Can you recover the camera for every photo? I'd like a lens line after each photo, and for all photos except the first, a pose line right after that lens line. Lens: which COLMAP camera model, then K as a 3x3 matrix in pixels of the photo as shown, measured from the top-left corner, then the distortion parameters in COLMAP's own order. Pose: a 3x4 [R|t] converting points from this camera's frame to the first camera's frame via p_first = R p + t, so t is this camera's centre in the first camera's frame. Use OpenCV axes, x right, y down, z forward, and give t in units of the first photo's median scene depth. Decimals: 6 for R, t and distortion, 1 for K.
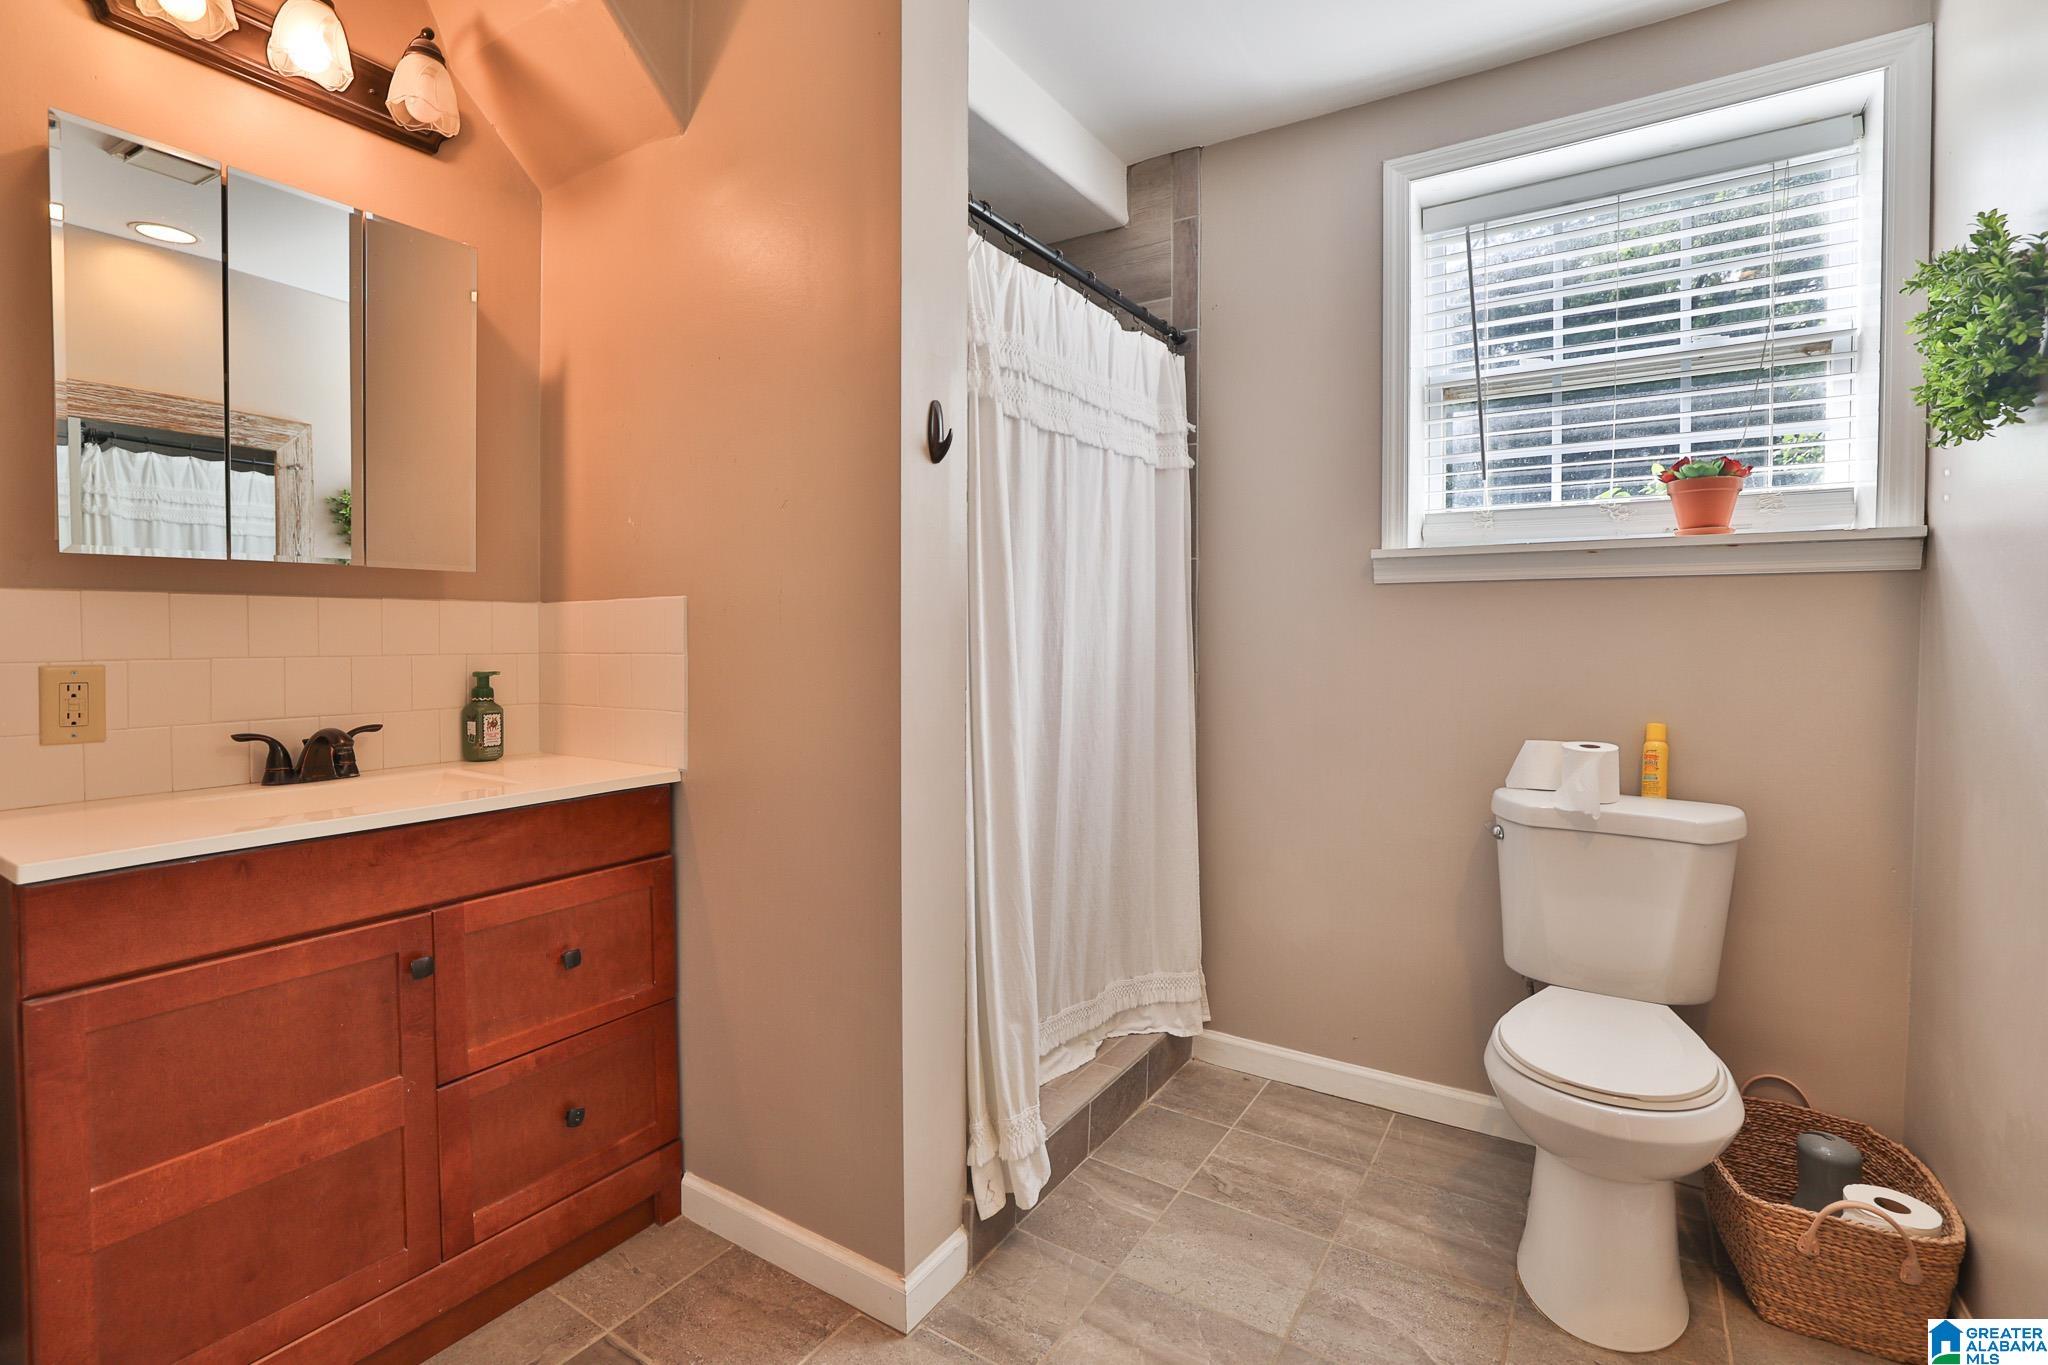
lens RADIAL K [[938.9, 0, 998.0], [0, 938.9, 656.5], [0, 0, 1]] dist [-0.051609, 0.020500]
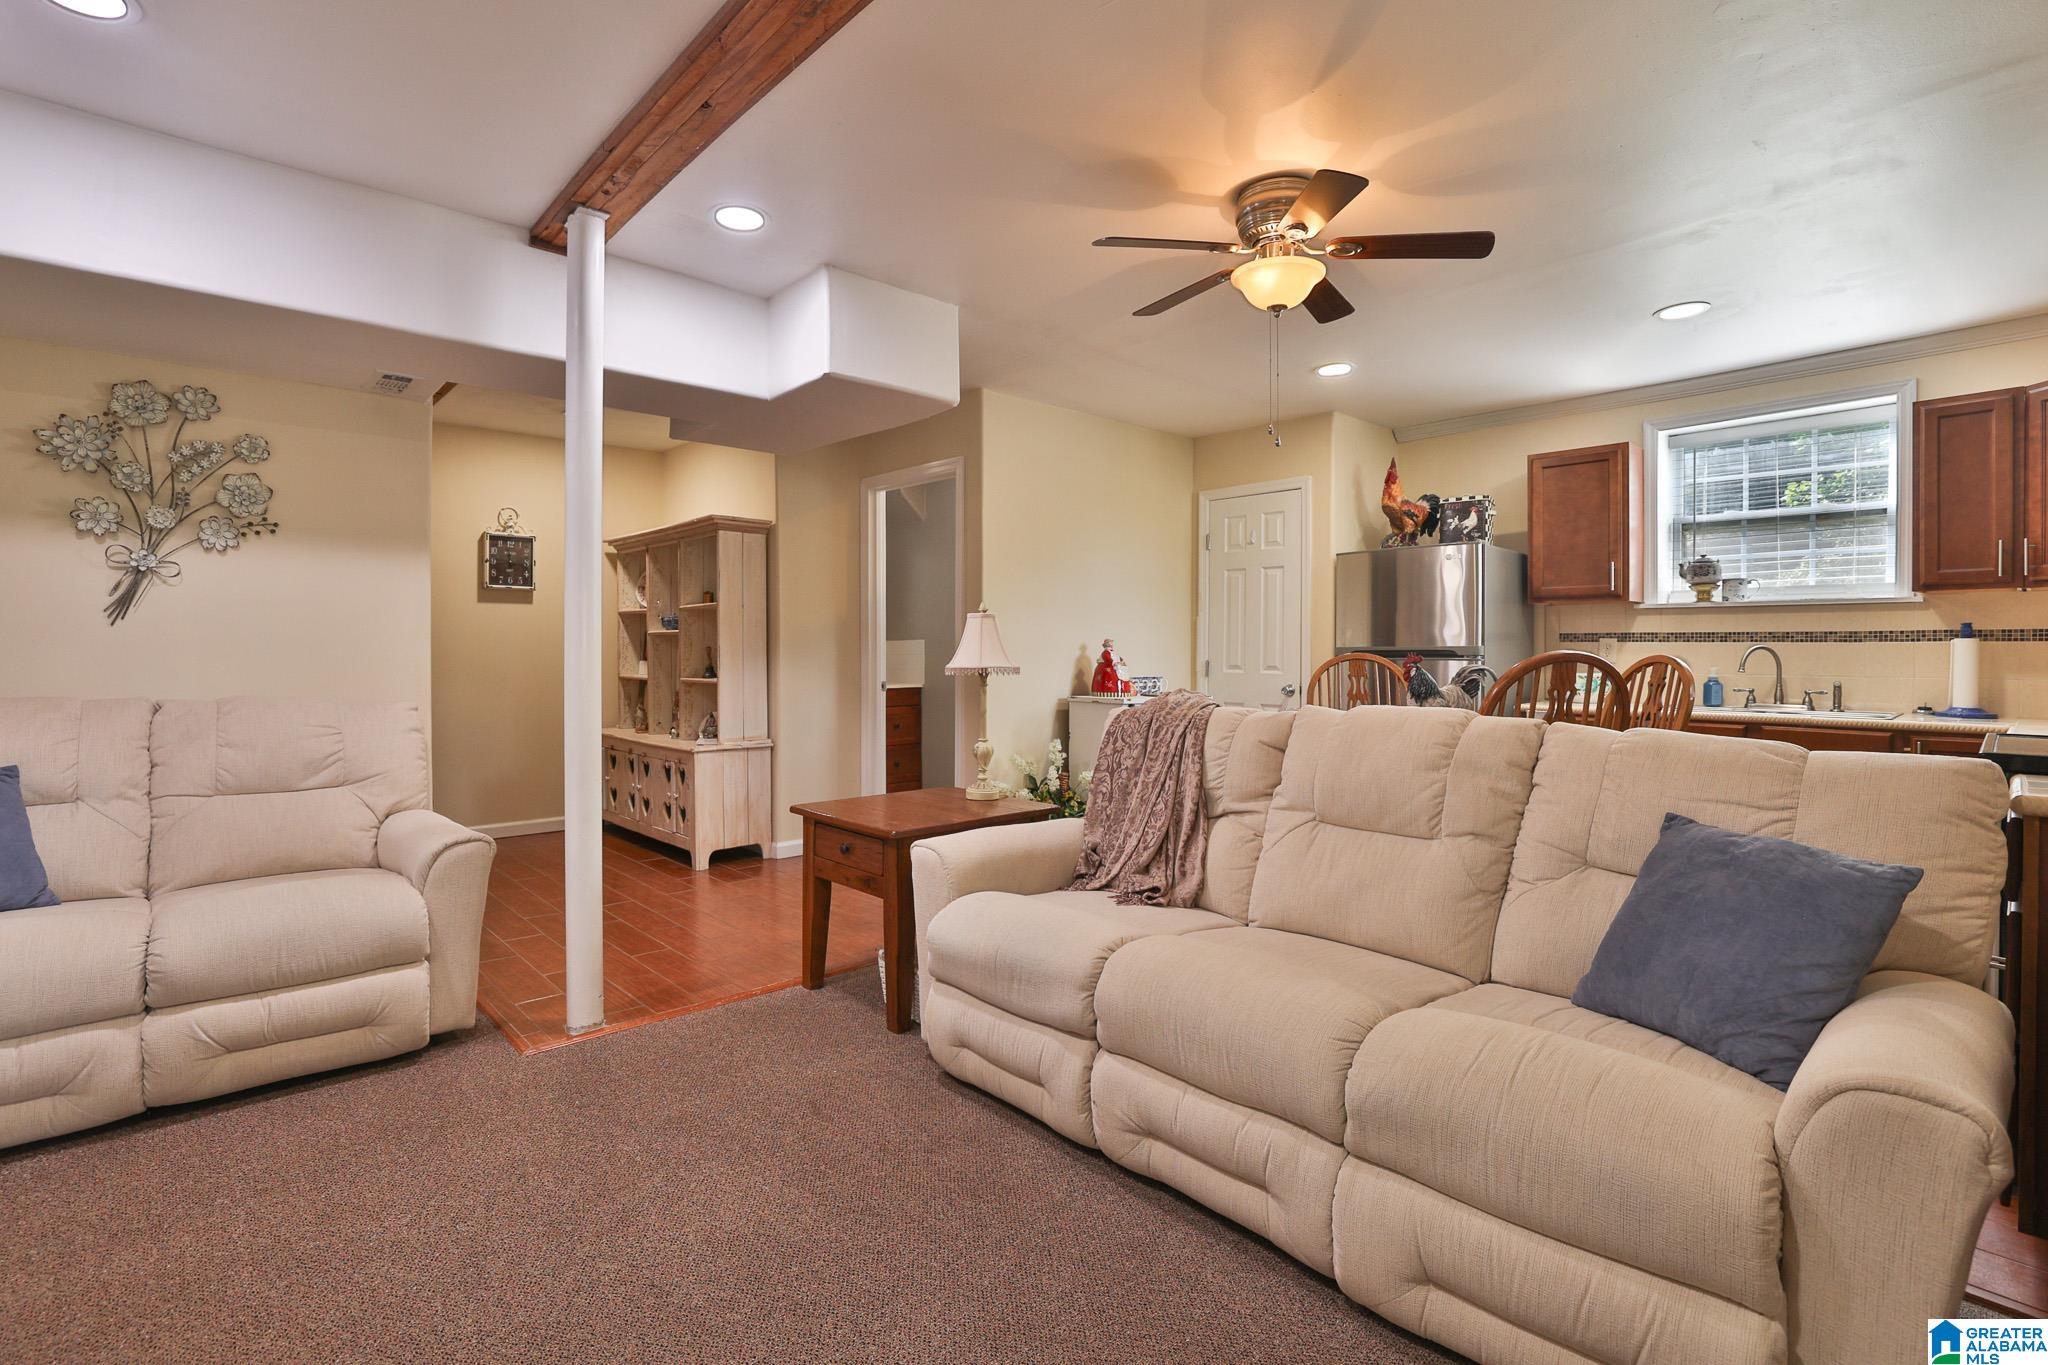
lens RADIAL K [[938.9, 0, 998.0], [0, 938.9, 656.5], [0, 0, 1]] dist [-0.051609, 0.020500]
pose [[0.969600, 0.005358, -0.244636, 0.949151], [-0.010045, 0.999789, -0.017913, 0.070148], [0.244489, 0.019826, 0.969449, -2.808993]]
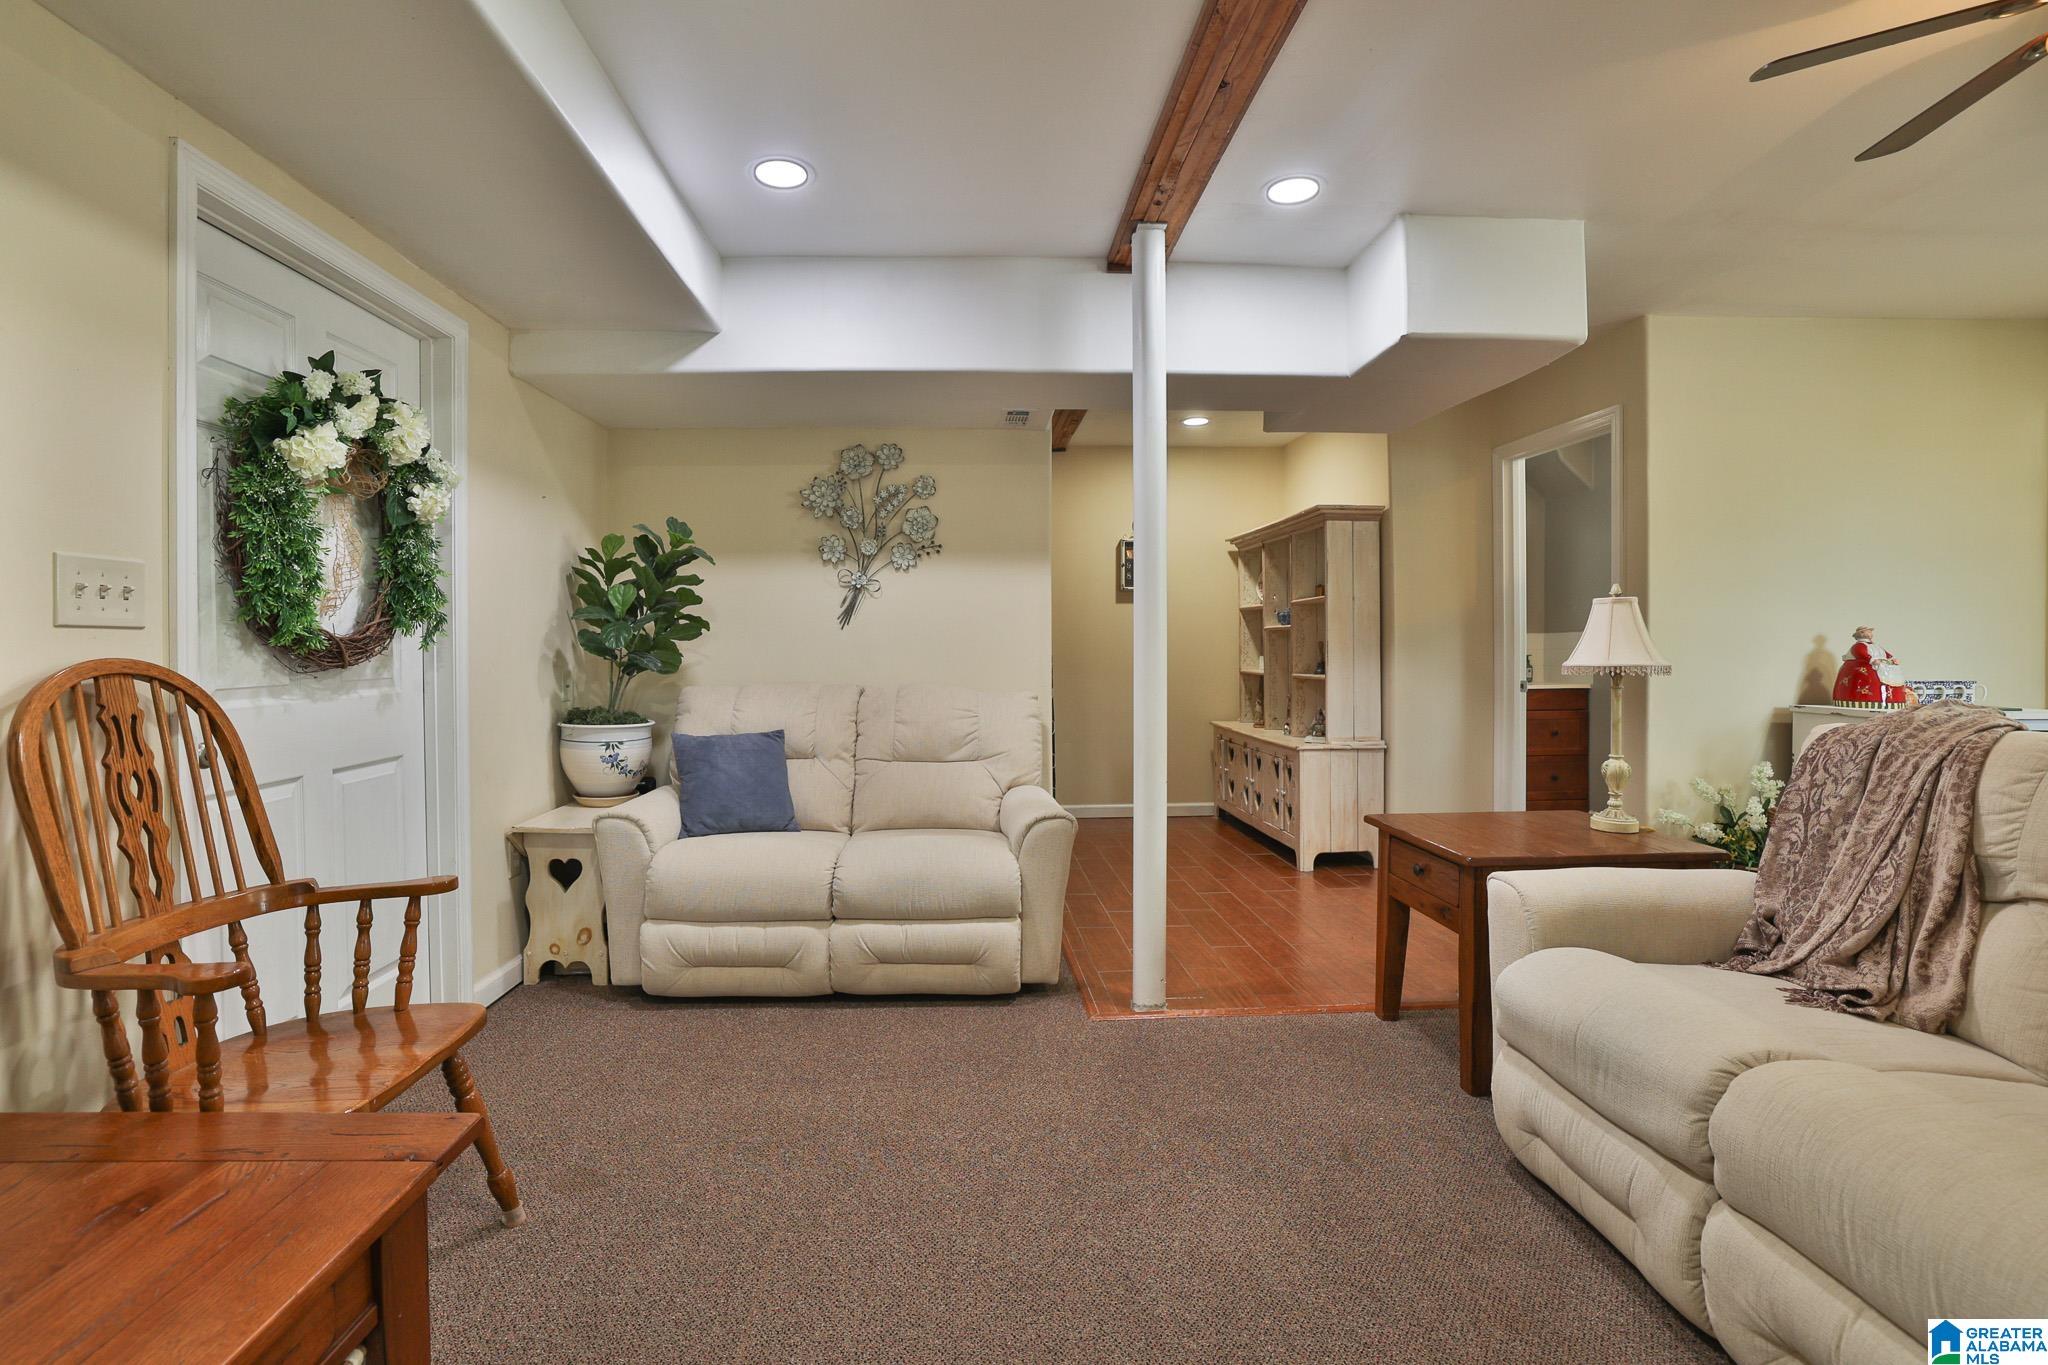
lens RADIAL K [[940.9, 0, 1002.8], [0, 940.9, 653.6], [0, 0, 1]] dist [-0.050443, 0.021636]
pose [[0.594338, 0.006079, -0.804192, 1.065013], [-0.017940, 0.999823, -0.005701, 0.065513], [0.804015, 0.017815, 0.594342, -2.654347]]
